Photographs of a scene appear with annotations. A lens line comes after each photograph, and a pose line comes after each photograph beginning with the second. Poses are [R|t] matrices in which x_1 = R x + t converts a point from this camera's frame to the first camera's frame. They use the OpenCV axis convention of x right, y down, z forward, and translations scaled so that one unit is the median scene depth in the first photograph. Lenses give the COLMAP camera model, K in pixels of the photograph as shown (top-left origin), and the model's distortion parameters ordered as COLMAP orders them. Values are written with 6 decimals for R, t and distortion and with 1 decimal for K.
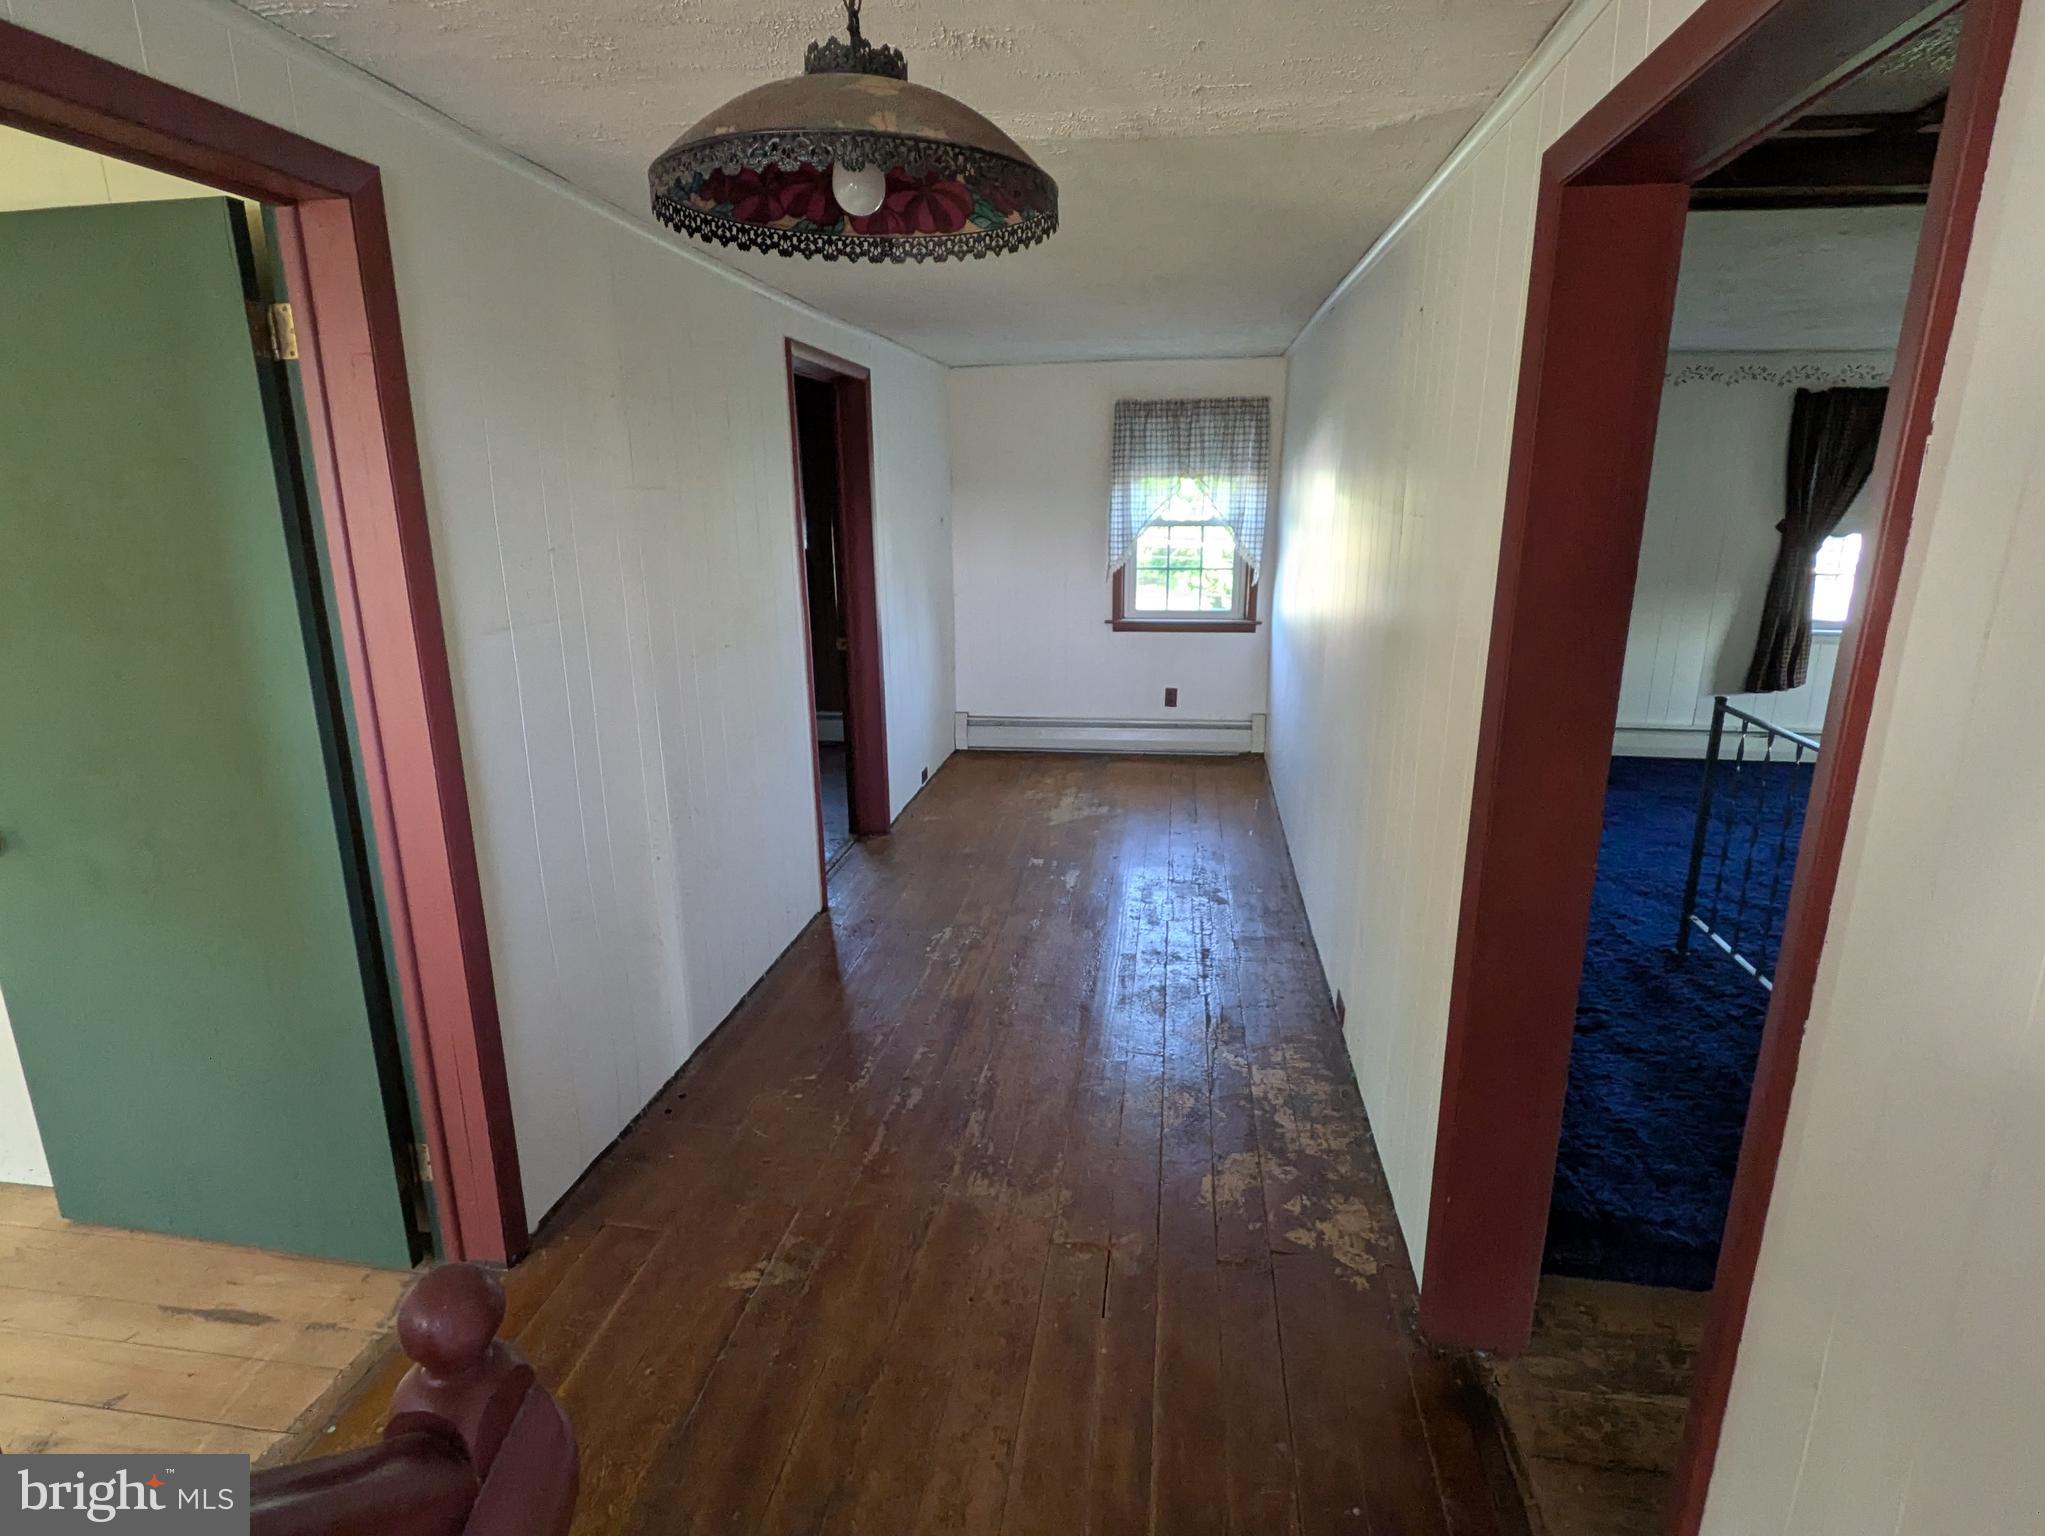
lens RADIAL K [[1002.7, 0, 1033.9], [0, 1002.7, 763.0], [0, 0, 1]] dist [0.001769, -0.002667]
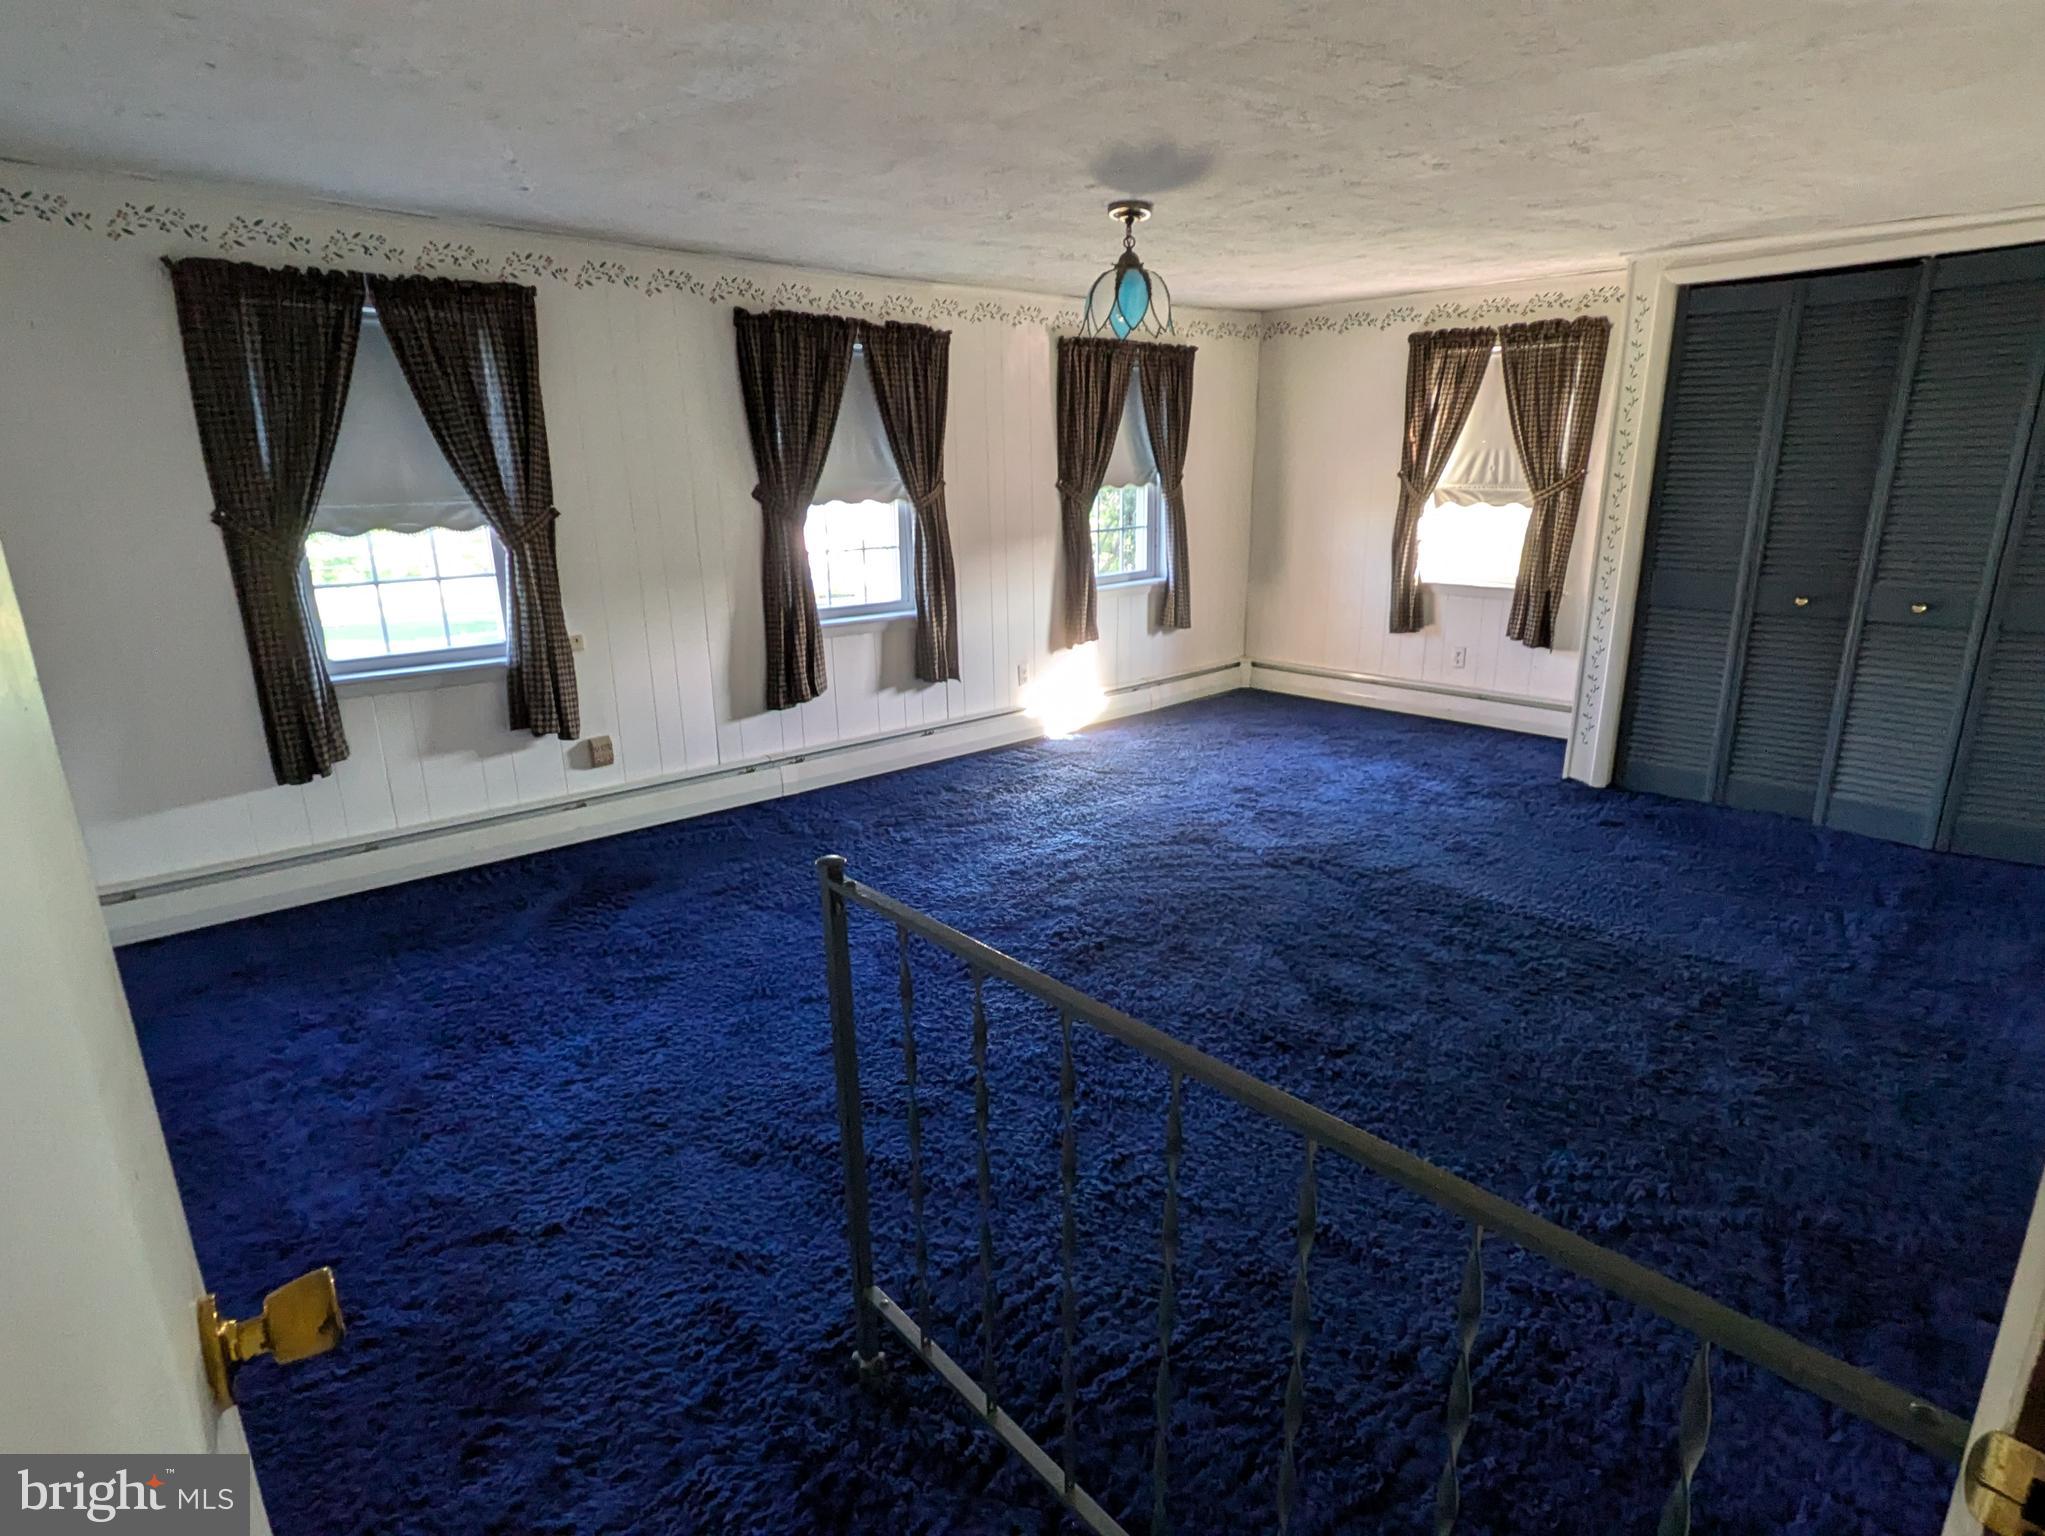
lens RADIAL K [[1002.7, 0, 1030.0], [0, 1002.7, 770.2], [0, 0, 1]] dist [0.001769, -0.002667]
pose [[0.605494, -0.202224, 0.769729, 0.242523], [0.214286, 0.972886, 0.087033, -0.052963], [-0.766458, 0.112244, 0.632411, 0.385882]]
